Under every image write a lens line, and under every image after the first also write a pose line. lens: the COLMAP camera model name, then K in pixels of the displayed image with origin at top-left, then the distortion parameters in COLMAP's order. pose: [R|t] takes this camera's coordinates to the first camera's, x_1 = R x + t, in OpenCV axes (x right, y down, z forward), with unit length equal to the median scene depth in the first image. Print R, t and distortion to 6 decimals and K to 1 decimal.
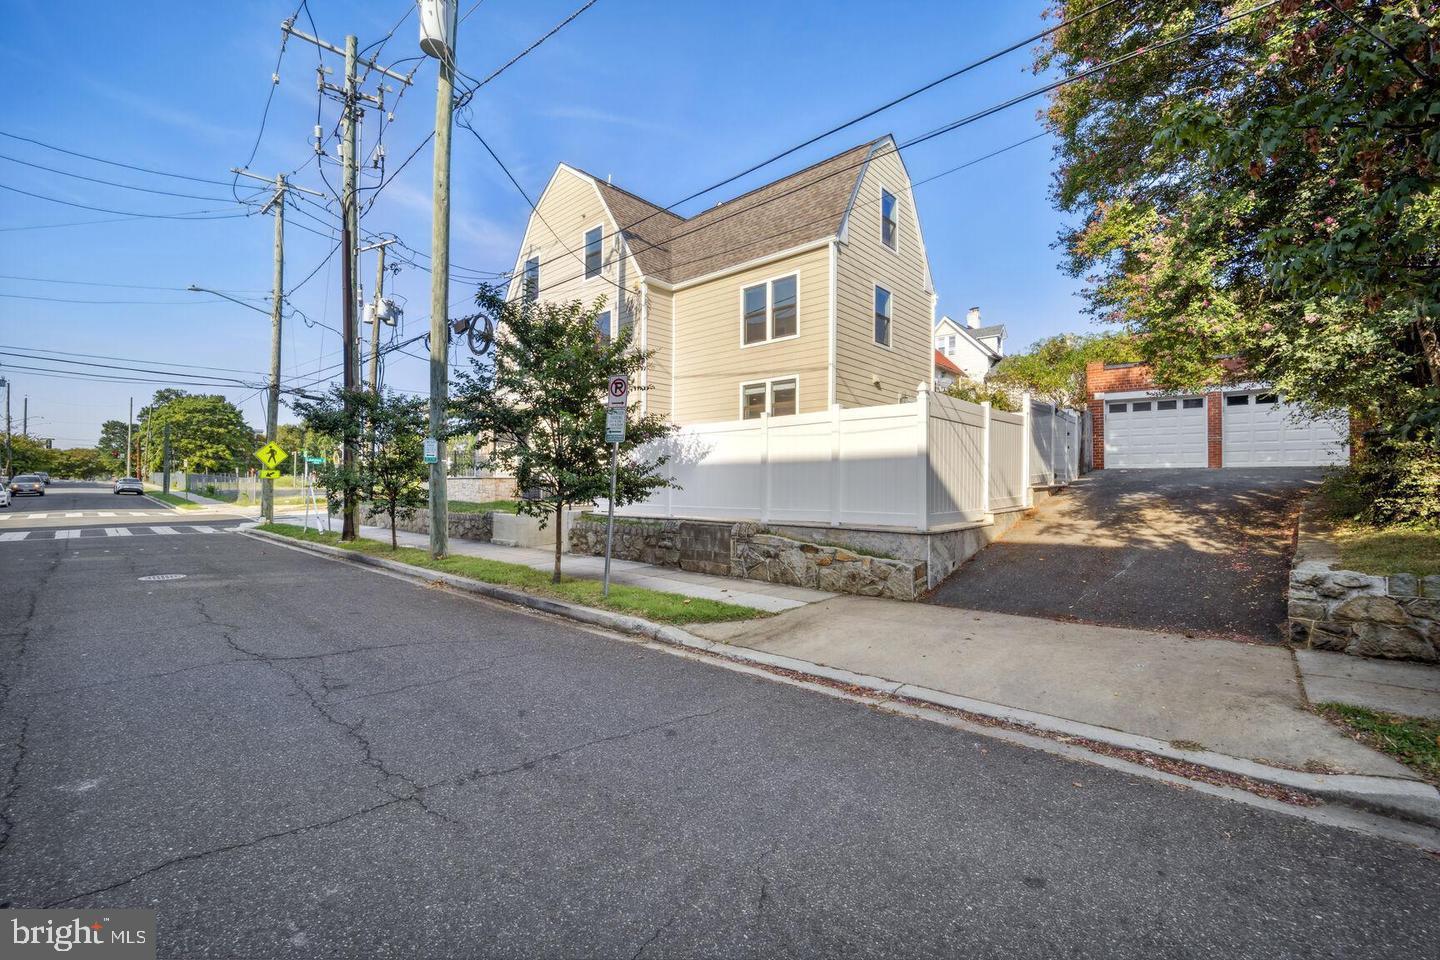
lens RADIAL K [[590.4, 0, 720.1], [0, 590.4, 483.4], [0, 0, 1]] dist [-0.001424, -0.000225]
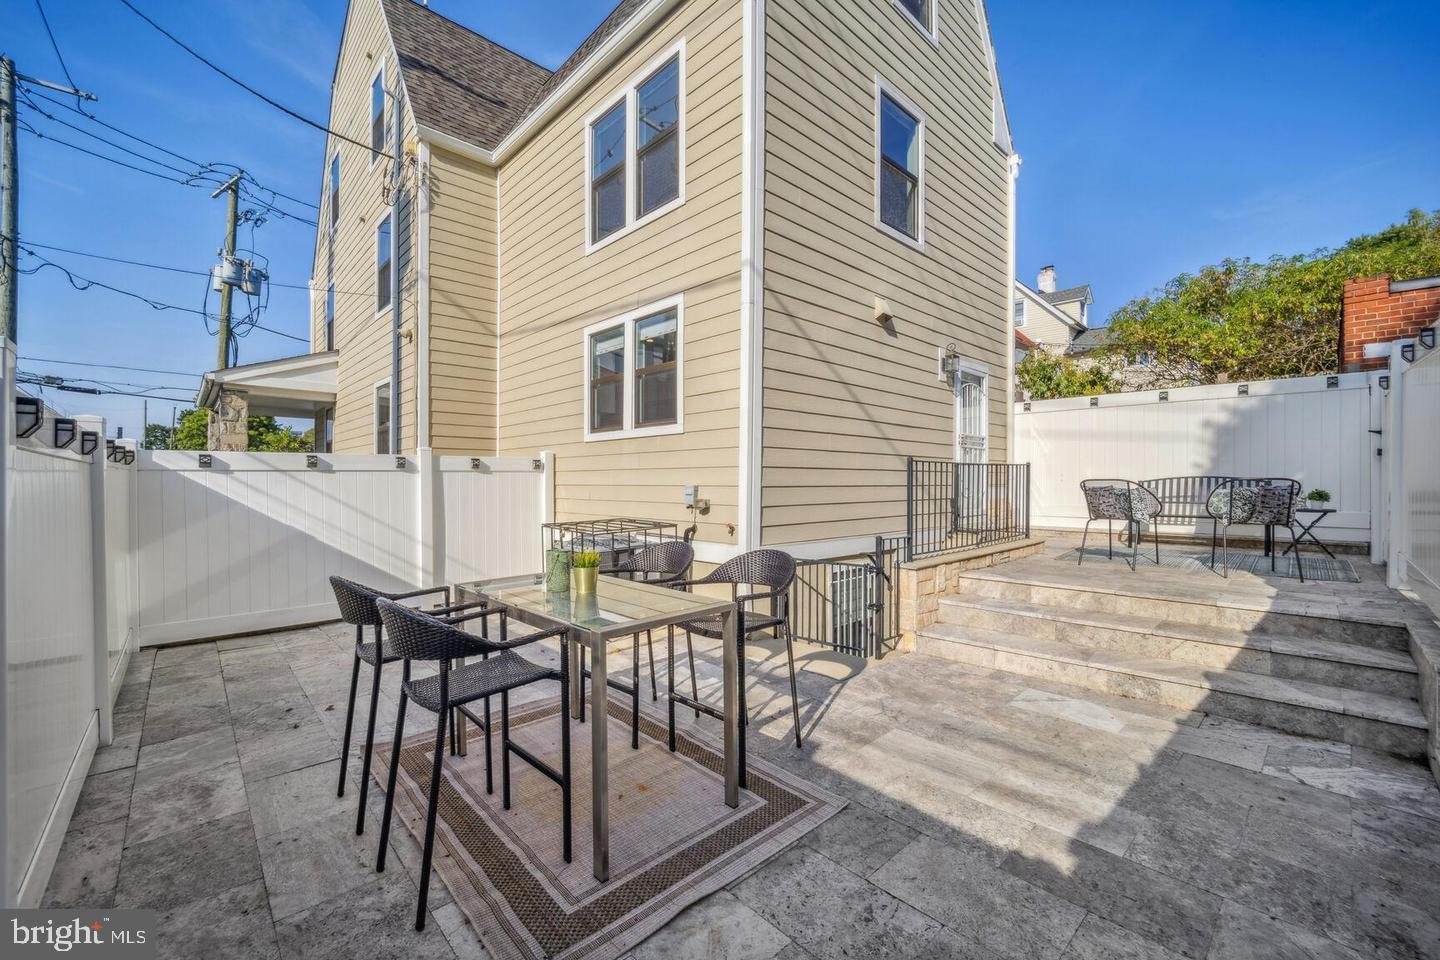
lens RADIAL K [[590.4, 0, 720.7], [0, 590.4, 480.7], [0, 0, 1]] dist [-0.001424, -0.000225]
pose [[0.996877, -0.005084, -0.078801, 0.173820], [0.005316, 0.999982, 0.002729, -0.053532], [0.078785, -0.003139, 0.996887, 0.544213]]
